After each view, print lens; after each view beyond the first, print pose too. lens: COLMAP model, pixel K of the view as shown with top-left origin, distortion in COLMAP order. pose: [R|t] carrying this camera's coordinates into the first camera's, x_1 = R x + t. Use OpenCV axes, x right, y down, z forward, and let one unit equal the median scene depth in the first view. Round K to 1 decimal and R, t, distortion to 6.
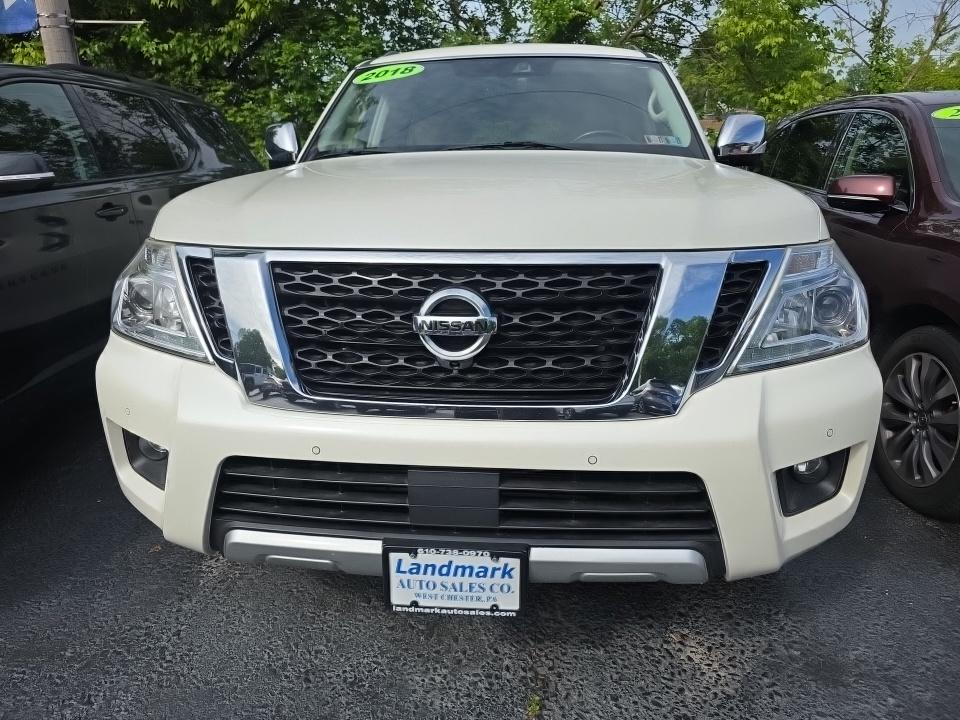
lens RADIAL K [[647.9, 0, 480.2], [0, 647.9, 333.3], [0, 0, 1]] dist [0.001322, -0.002344]
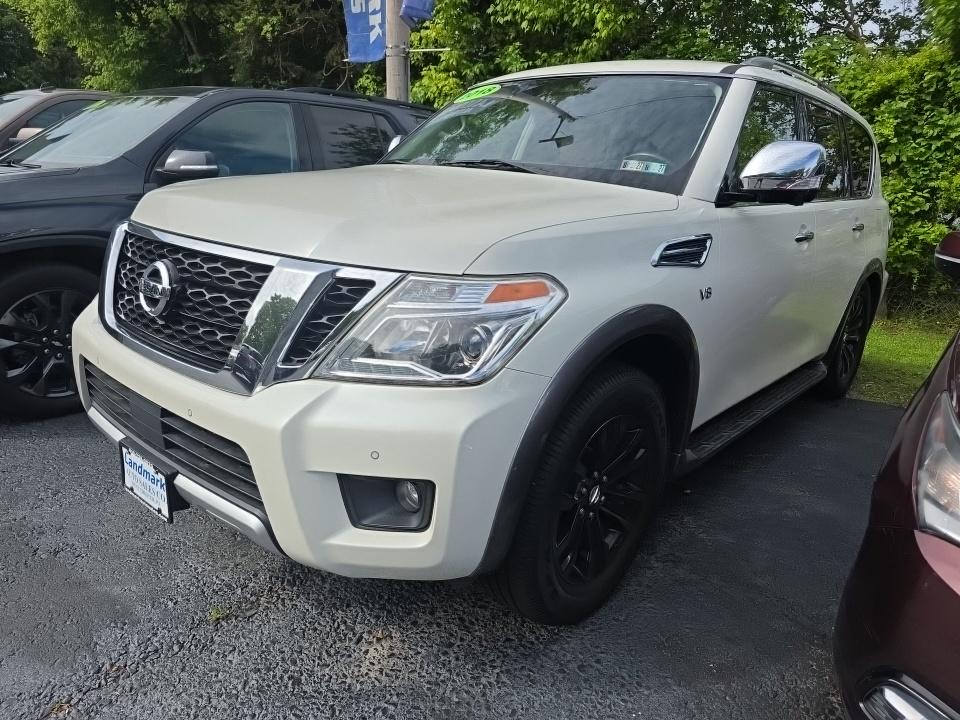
lens RADIAL K [[642.6, 0, 480.0], [0, 642.6, 360.0], [0, 0, 1]] dist [-0.000493, -0.000129]
pose [[0.816383, 0.212972, -0.536807, 0.963080], [-0.202330, 0.976082, 0.079542, -0.085997], [0.540908, 0.043676, 0.839947, 0.204481]]
